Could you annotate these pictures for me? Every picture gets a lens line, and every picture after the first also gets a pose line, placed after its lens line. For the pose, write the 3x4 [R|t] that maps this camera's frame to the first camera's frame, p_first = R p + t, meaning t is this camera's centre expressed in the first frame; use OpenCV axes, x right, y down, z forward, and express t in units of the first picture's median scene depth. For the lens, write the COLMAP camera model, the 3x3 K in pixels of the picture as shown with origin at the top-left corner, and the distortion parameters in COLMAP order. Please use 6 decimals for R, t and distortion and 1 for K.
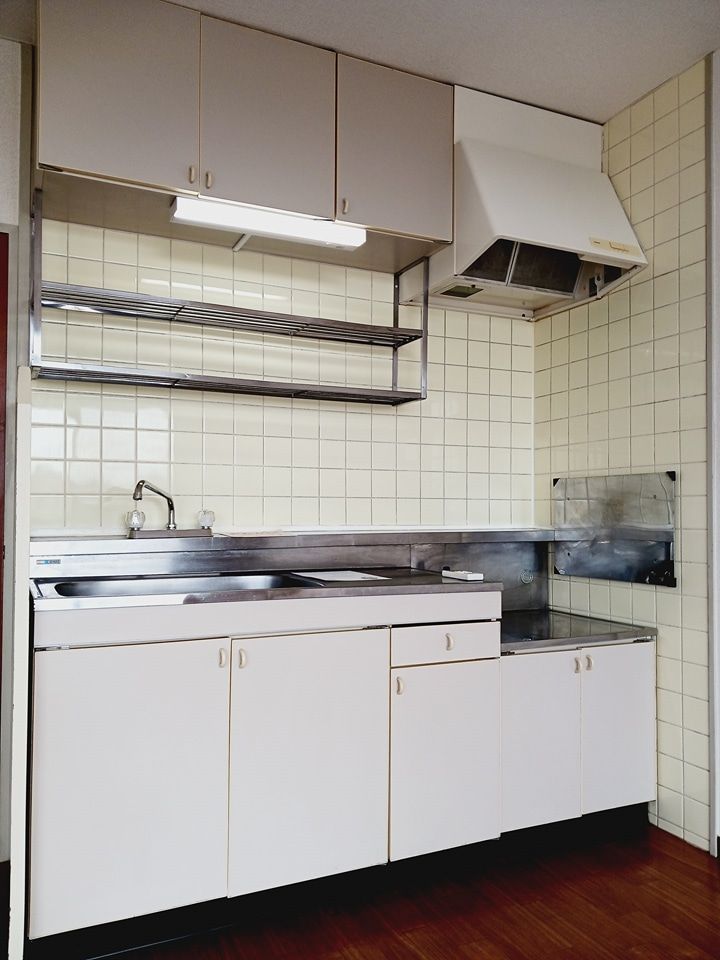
lens RADIAL K [[750.9, 0, 361.9], [0, 750.9, 484.8], [0, 0, 1]] dist [0.041077, -0.040446]
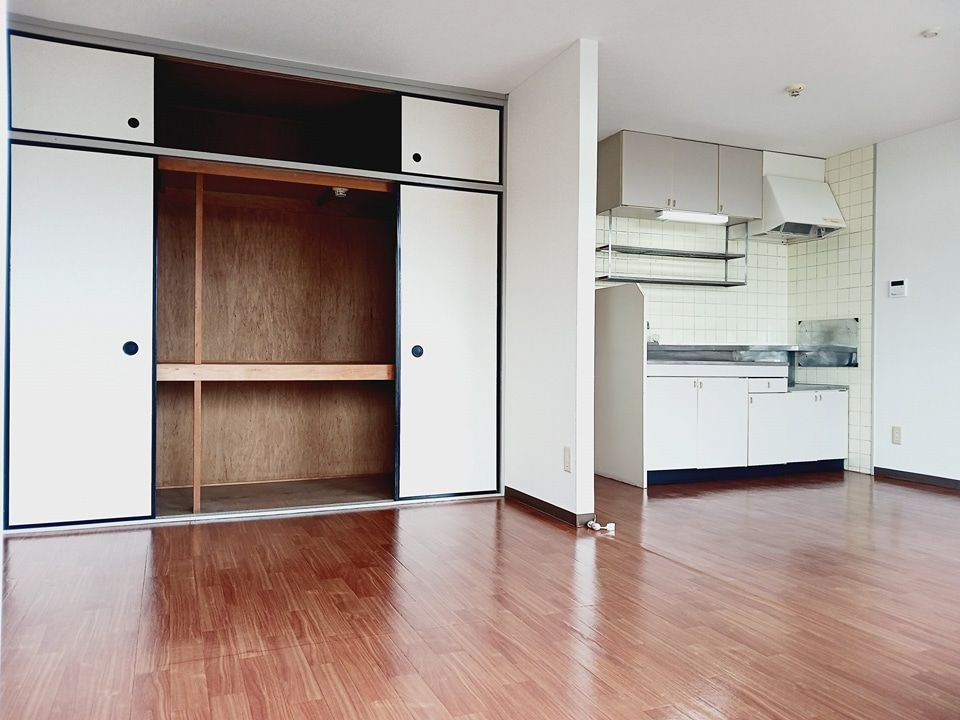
lens RADIAL K [[750.9, 0, 507.1], [0, 750.9, 351.2], [0, 0, 1]] dist [0.041077, -0.040446]
pose [[0.999842, 0.001631, -0.017711, -0.589910], [-0.001118, 0.999581, 0.028933, 0.017051], [0.017751, -0.028909, 0.999424, -1.275017]]
